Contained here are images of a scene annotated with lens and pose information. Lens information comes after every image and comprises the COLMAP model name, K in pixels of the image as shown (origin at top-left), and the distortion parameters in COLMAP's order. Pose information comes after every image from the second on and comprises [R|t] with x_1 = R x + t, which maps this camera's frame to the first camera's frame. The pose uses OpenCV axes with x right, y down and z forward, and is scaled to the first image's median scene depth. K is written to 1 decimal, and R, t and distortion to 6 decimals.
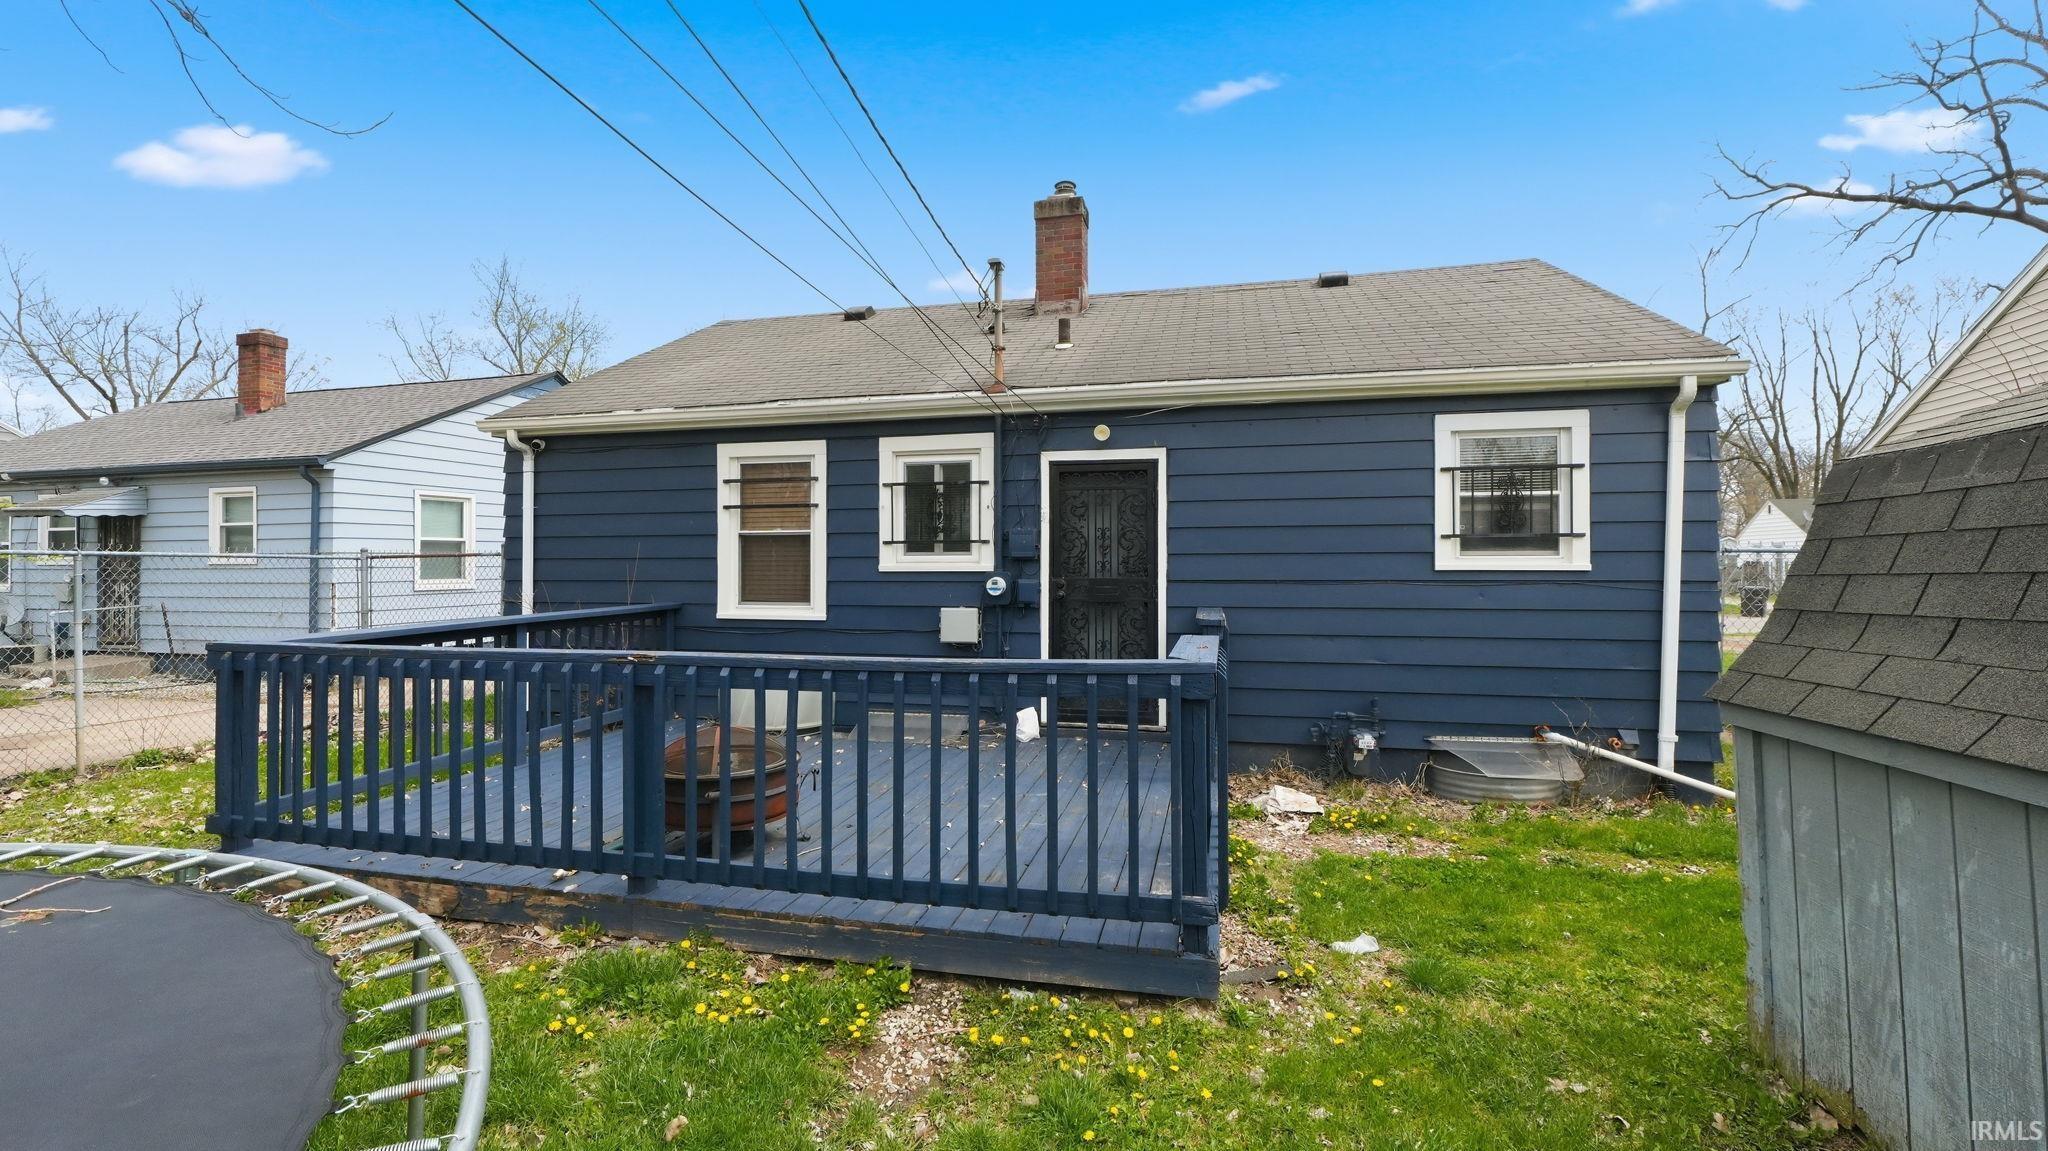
lens RADIAL K [[861.9, 0, 1019.2], [0, 861.9, 574.0], [0, 0, 1]] dist [-0.001010, -0.000413]
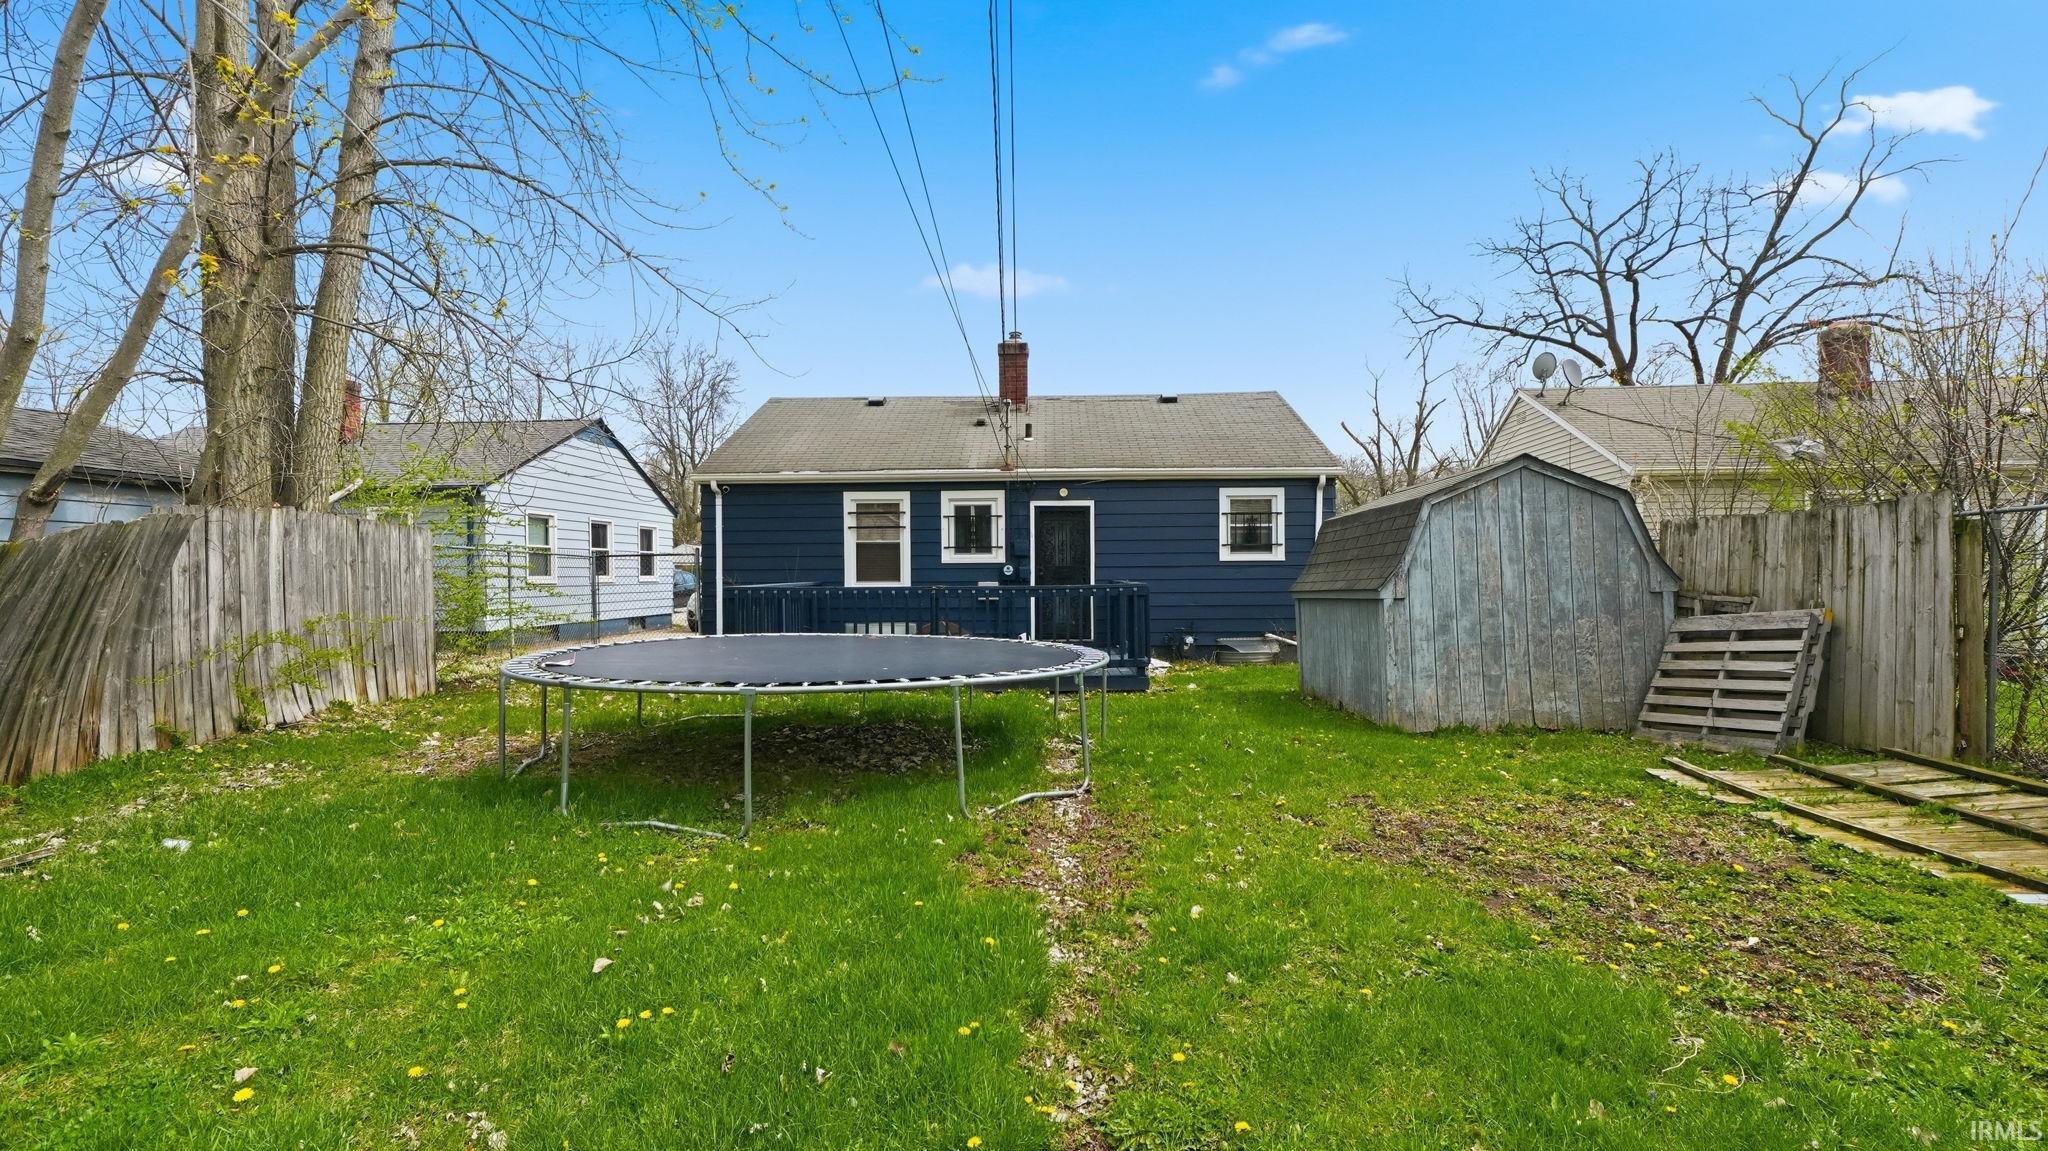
lens RADIAL K [[861.9, 0, 1026.4], [0, 861.9, 579.4], [0, 0, 1]] dist [-0.001010, -0.000413]
pose [[0.979350, -0.004254, 0.202128, -0.365511], [0.006033, 0.999948, -0.008187, 0.049233], [-0.202083, 0.009238, 0.979325, -0.869789]]
